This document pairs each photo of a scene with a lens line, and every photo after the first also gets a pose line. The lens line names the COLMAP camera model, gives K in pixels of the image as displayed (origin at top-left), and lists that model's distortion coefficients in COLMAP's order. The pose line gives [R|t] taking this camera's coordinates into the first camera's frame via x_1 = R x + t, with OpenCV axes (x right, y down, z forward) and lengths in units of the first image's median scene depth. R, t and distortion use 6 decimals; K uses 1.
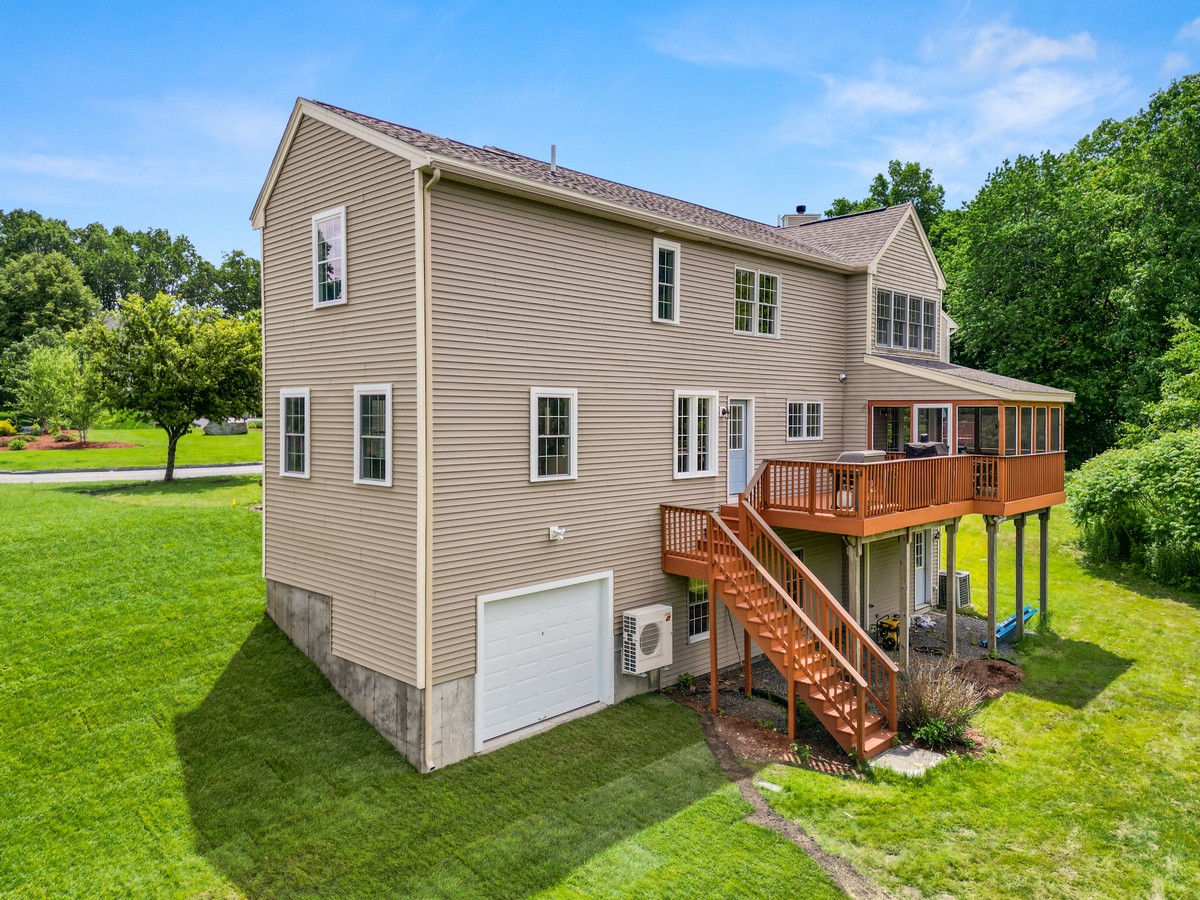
lens RADIAL K [[852.3, 0, 600.3], [0, 852.3, 447.7], [0, 0, 1]] dist [0.033577, -0.017120]
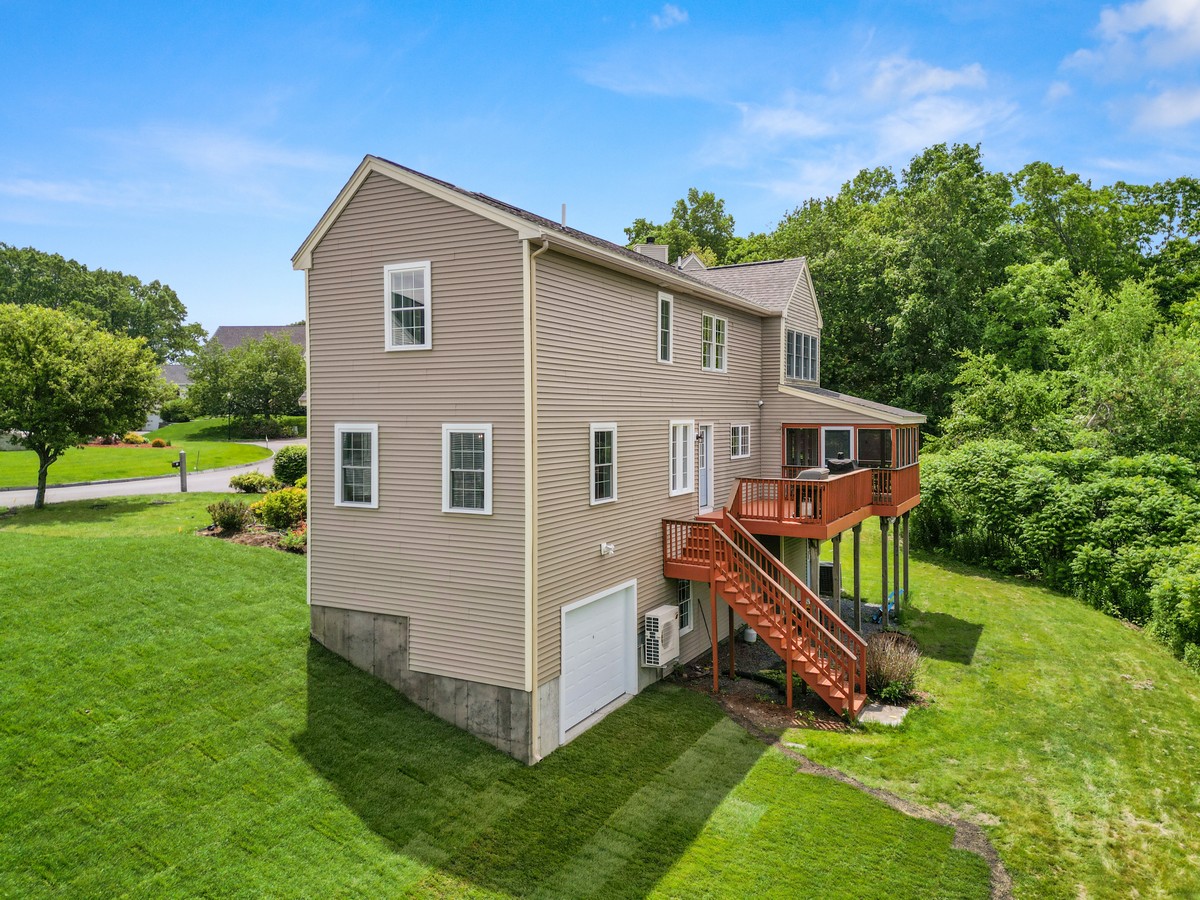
lens RADIAL K [[852.3, 0, 603.4], [0, 852.3, 439.9], [0, 0, 1]] dist [0.033577, -0.017120]
pose [[0.962502, -0.011918, 0.271012, -0.362084], [0.014506, 0.999866, -0.007547, -0.038156], [-0.270886, 0.011195, 0.962546, -0.111391]]
